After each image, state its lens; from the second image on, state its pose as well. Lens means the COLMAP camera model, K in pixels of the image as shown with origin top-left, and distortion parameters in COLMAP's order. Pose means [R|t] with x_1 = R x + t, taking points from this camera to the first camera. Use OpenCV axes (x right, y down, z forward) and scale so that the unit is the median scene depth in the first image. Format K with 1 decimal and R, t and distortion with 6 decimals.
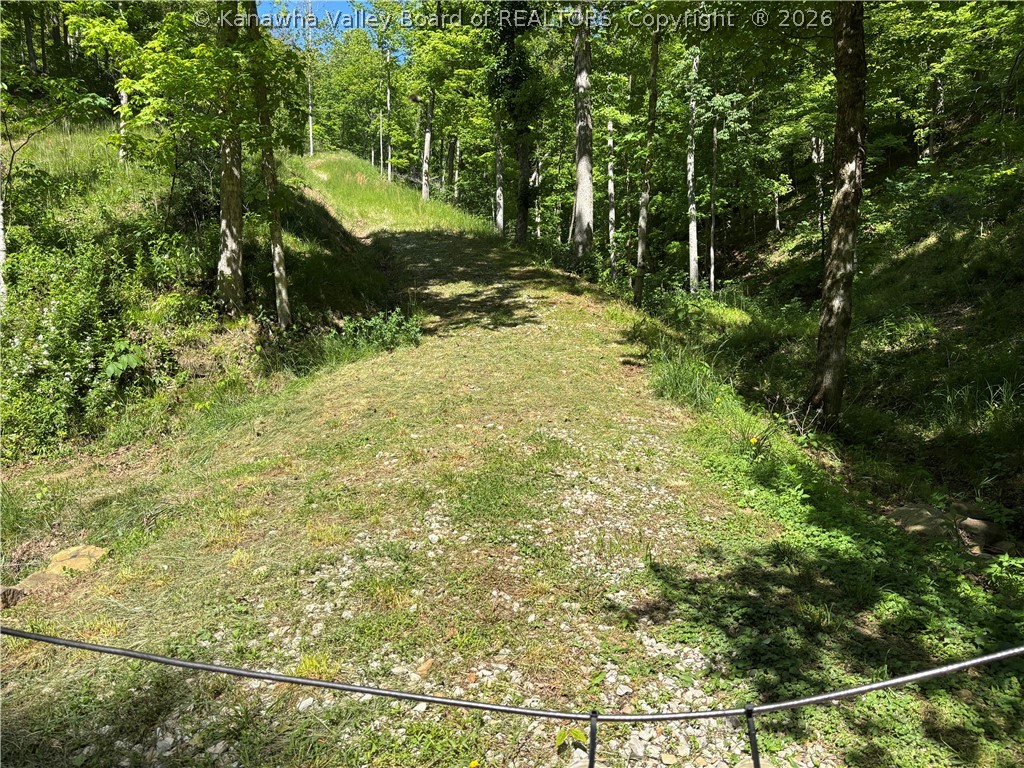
lens RADIAL K [[770.2, 0, 515.9], [0, 770.2, 389.2], [0, 0, 1]] dist [0.063296, -0.065333]
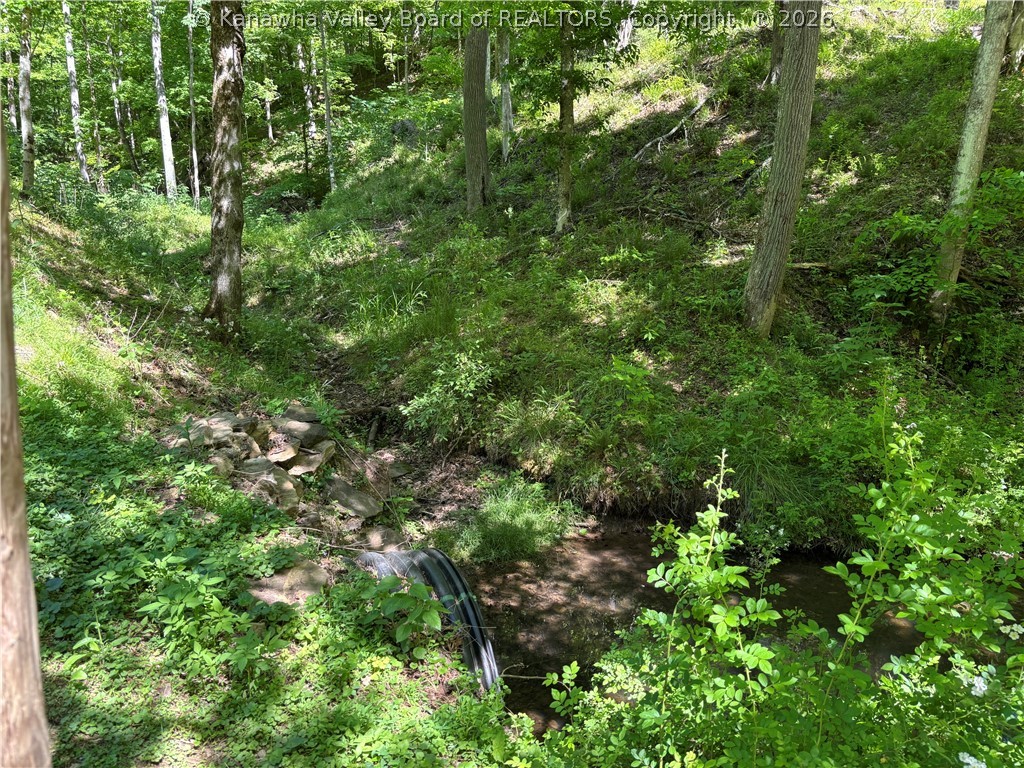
lens RADIAL K [[770.2, 0, 506.1], [0, 770.2, 389.8], [0, 0, 1]] dist [0.063296, -0.065333]
pose [[0.835441, -0.068528, 0.545290, 0.072720], [0.009801, 0.993895, 0.109890, 0.005206], [-0.549492, -0.086462, 0.831013, 0.008716]]
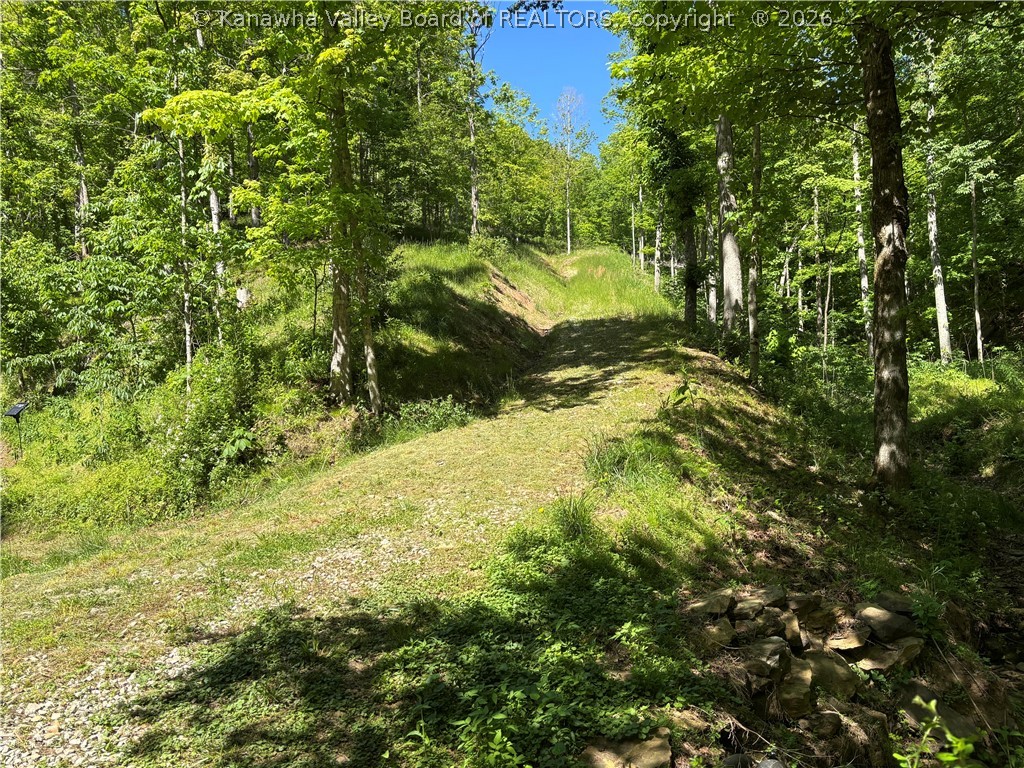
lens RADIAL K [[770.2, 0, 506.7], [0, 770.2, 392.6], [0, 0, 1]] dist [0.063296, -0.065333]
pose [[0.931368, -0.034431, -0.362447, 0.140474], [-0.003392, 0.994654, -0.103204, 0.003147], [0.364063, 0.097350, 0.926273, -0.004743]]
